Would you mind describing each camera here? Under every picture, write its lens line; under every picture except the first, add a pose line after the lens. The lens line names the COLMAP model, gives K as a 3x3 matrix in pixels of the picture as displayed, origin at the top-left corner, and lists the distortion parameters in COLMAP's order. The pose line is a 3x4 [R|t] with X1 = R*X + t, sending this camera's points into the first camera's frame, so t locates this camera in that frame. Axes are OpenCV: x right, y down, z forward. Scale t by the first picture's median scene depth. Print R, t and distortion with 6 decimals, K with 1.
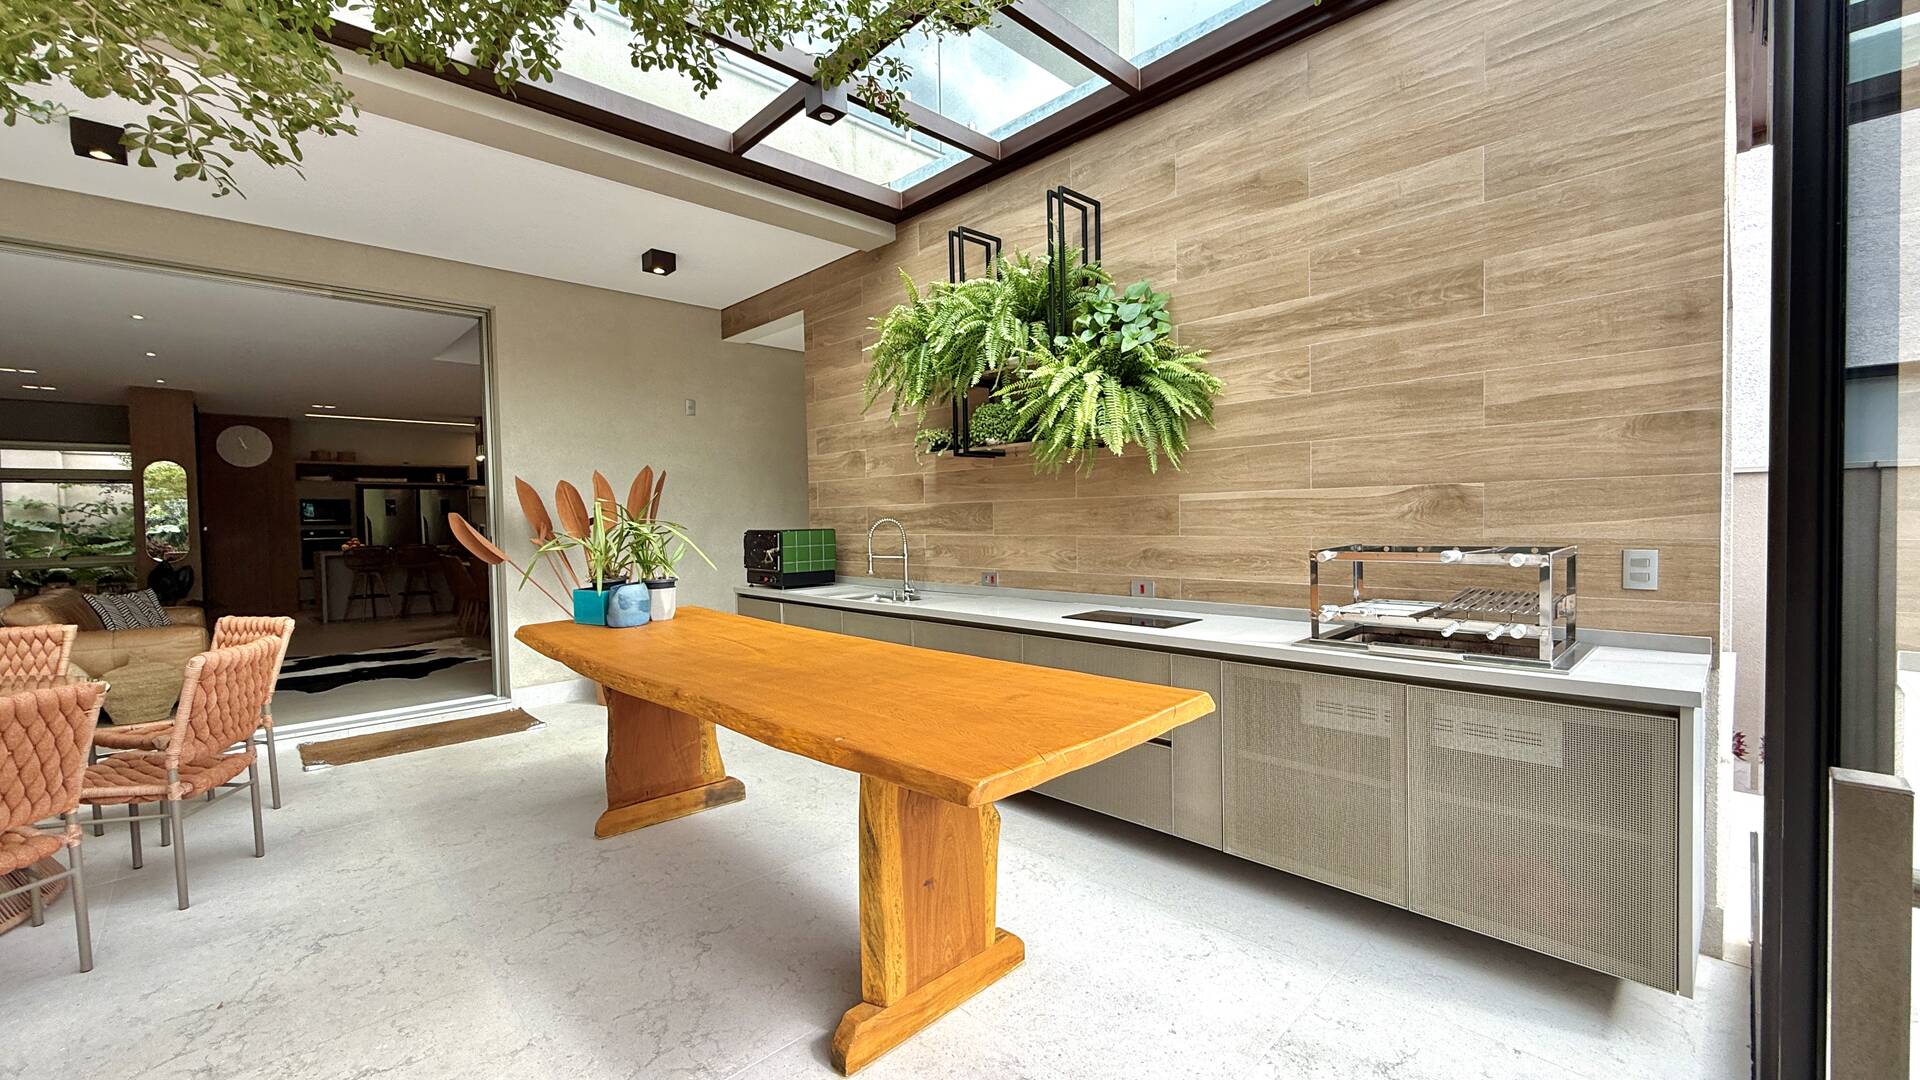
lens RADIAL K [[767.5, 0, 956.5], [0, 767.5, 541.8], [0, 0, 1]] dist [0.000348, -0.000360]
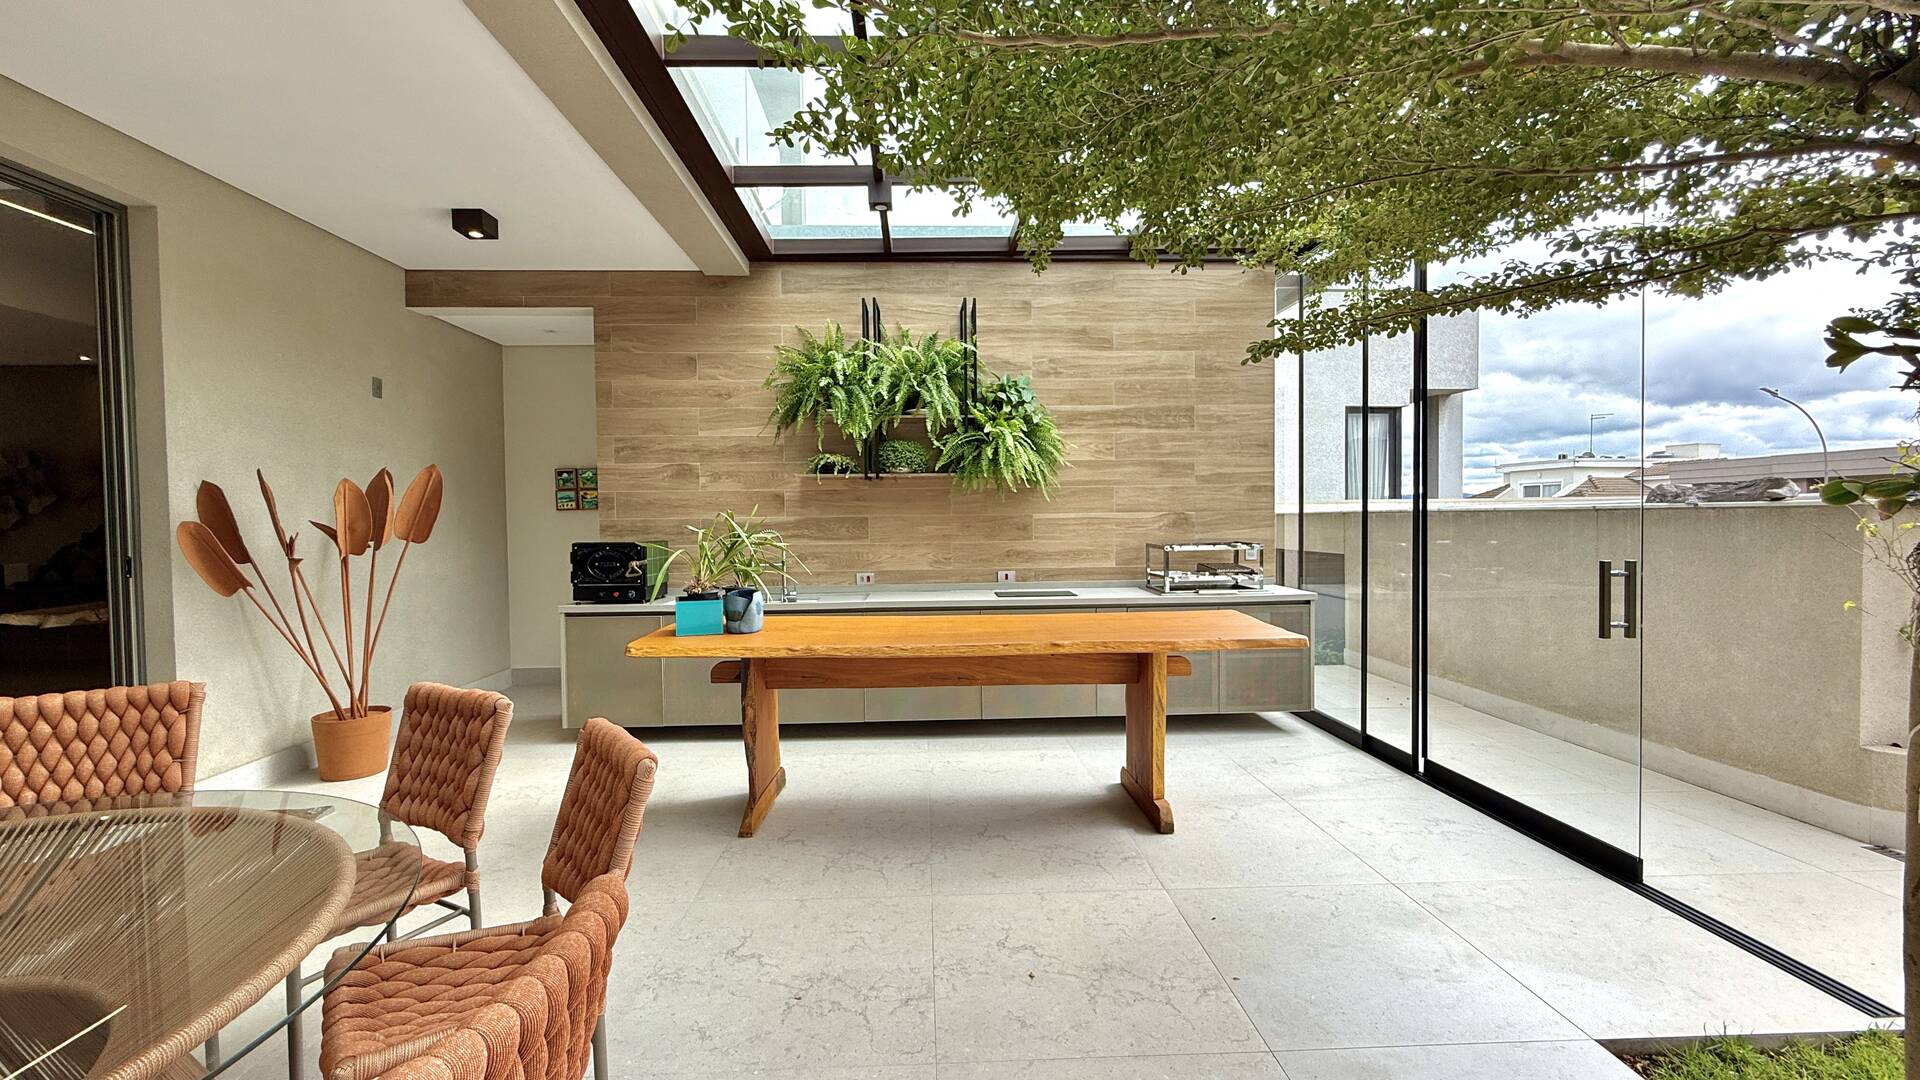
lens RADIAL K [[767.5, 0, 949.9], [0, 767.5, 544.5], [0, 0, 1]] dist [0.000348, -0.000360]
pose [[0.662210, -0.011695, 0.749227, -1.082861], [0.024300, 0.999687, -0.005873, 0.005542], [-0.748925, 0.022095, 0.662287, 0.104234]]
